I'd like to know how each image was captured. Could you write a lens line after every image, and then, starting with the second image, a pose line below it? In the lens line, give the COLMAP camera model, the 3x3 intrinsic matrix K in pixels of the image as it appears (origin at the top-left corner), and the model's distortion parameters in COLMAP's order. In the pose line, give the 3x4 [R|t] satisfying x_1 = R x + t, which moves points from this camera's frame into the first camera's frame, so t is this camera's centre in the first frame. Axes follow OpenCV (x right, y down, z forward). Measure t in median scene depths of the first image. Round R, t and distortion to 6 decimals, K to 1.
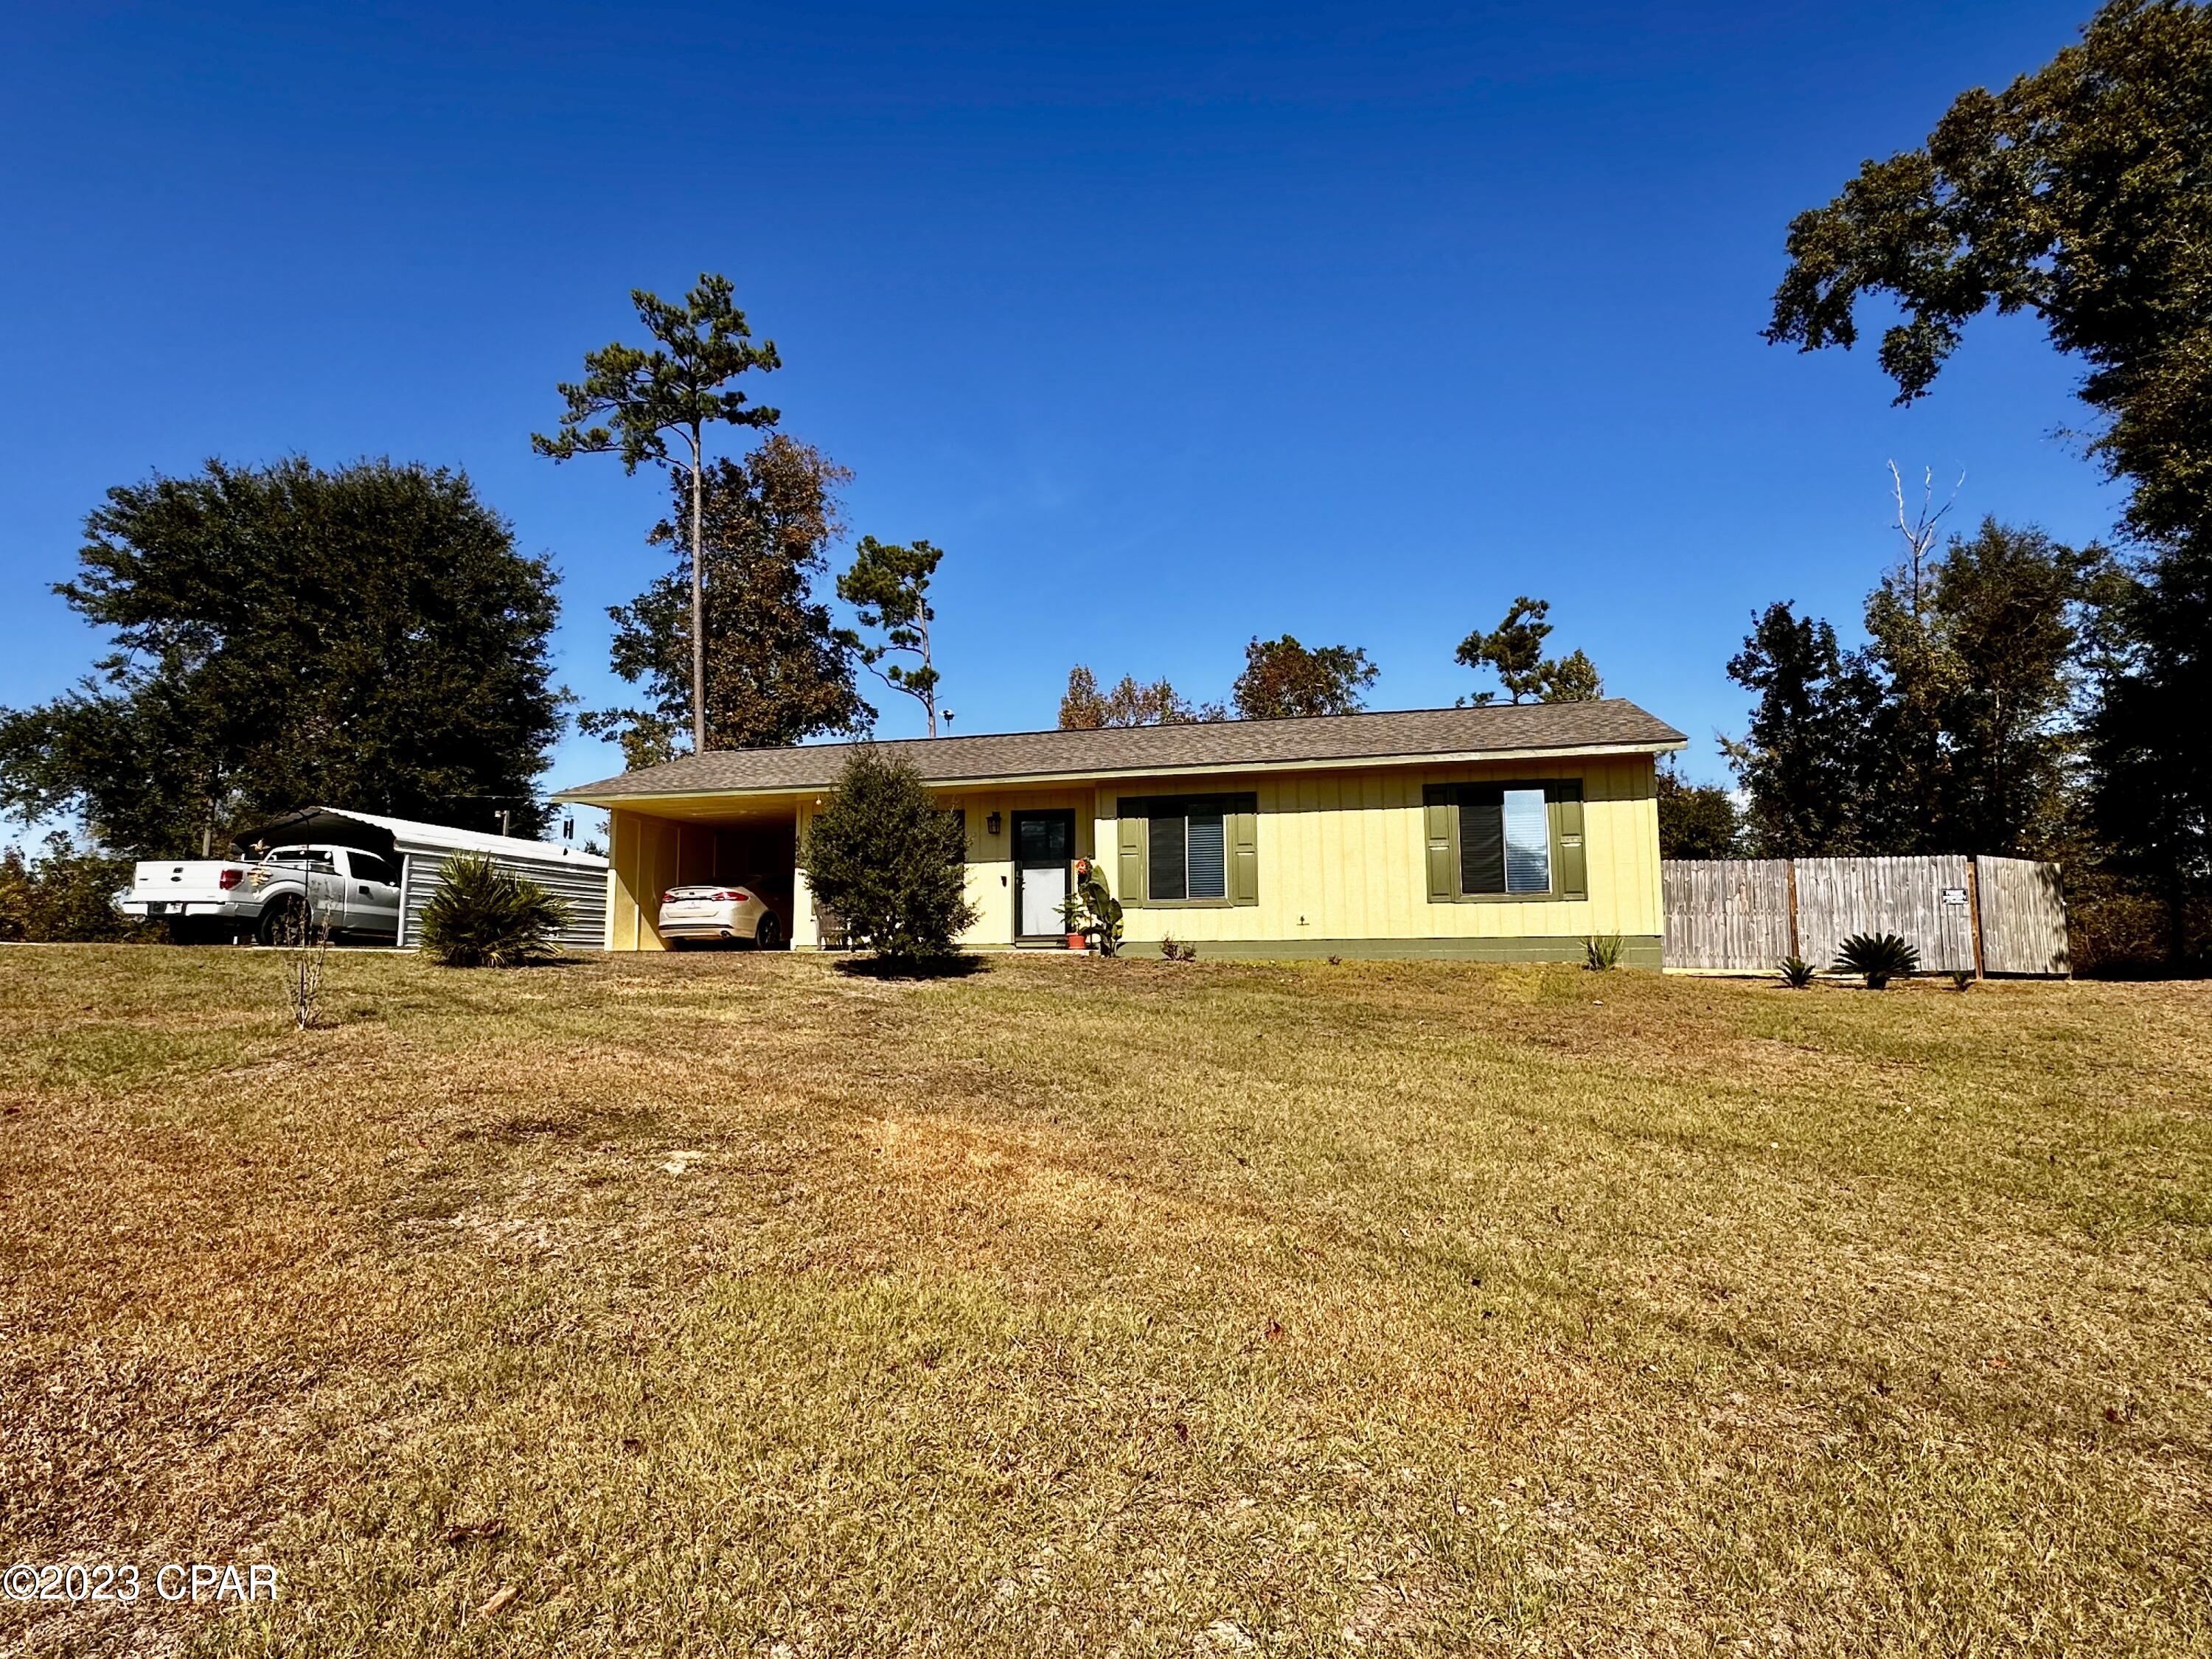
lens RADIAL K [[1157.3, 0, 1106.0], [0, 1157.3, 829.5], [0, 0, 1]] dist [-0.000398, 0.000072]
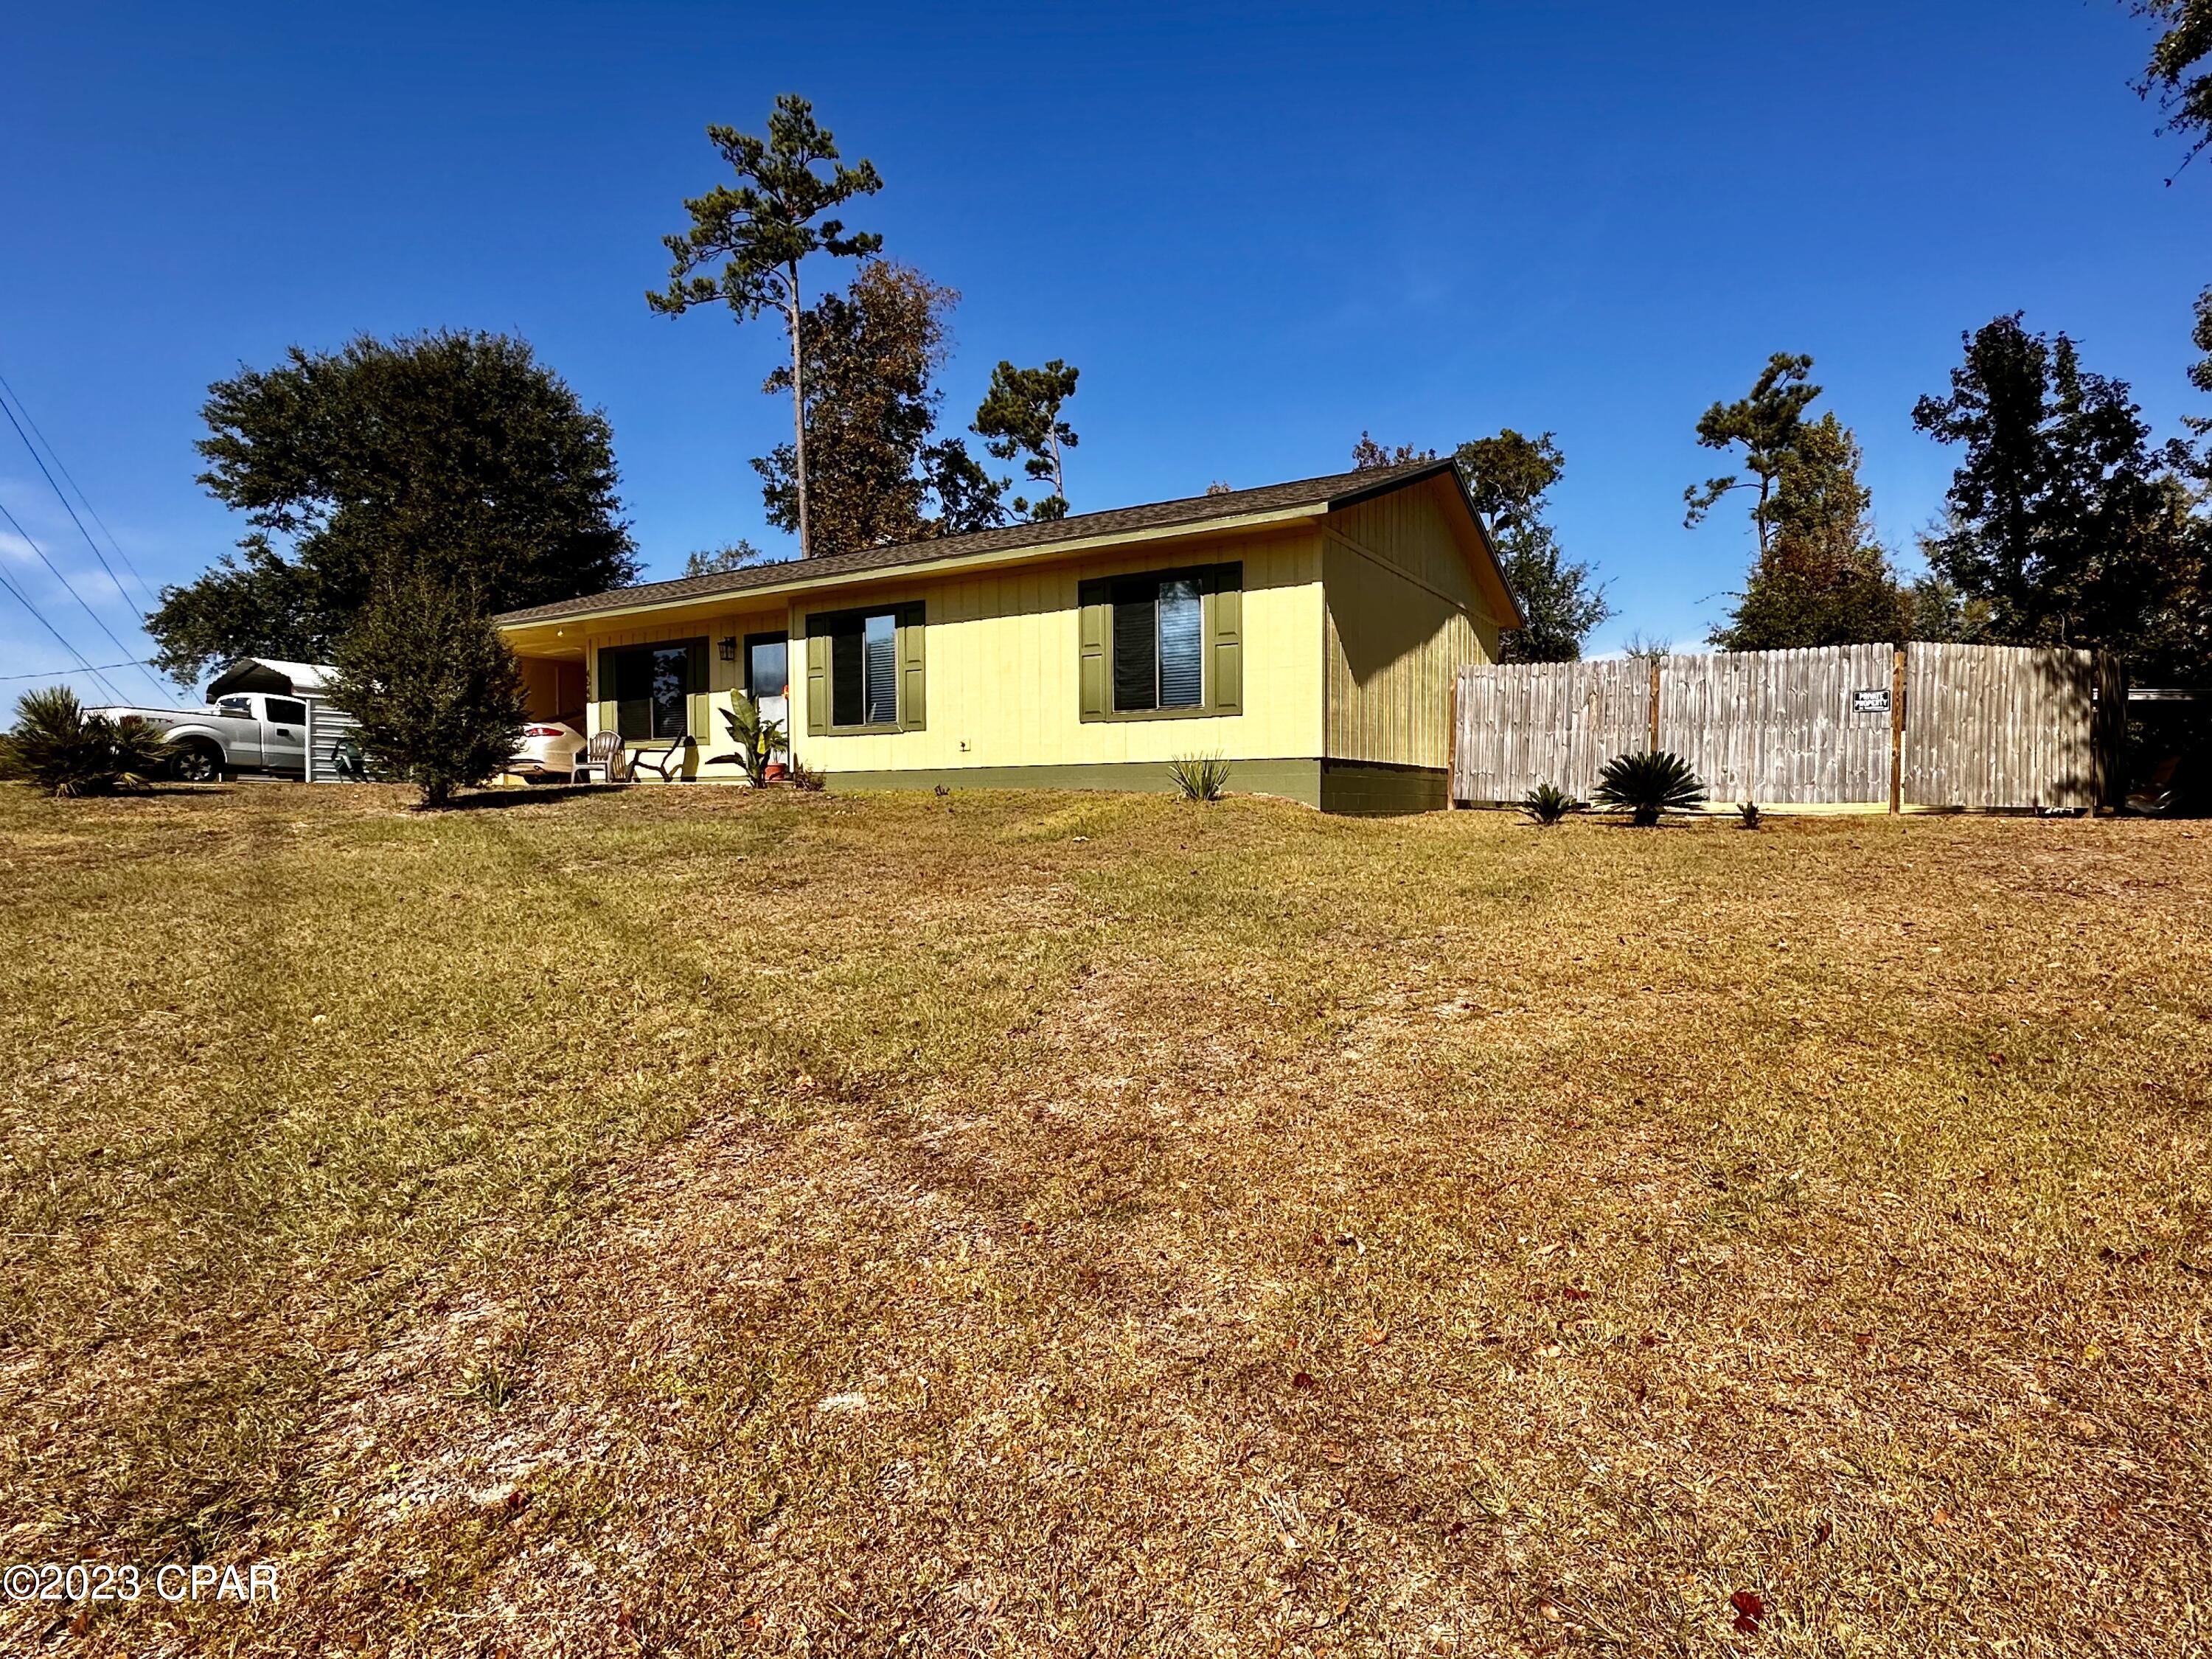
lens RADIAL K [[1157.3, 0, 1106.0], [0, 1157.3, 829.5], [0, 0, 1]] dist [-0.000398, 0.000072]
pose [[0.958925, 0.006340, -0.283590, 0.247451], [0.032487, 0.990718, 0.131997, 0.013604], [0.281794, -0.135788, 0.949818, 0.088928]]
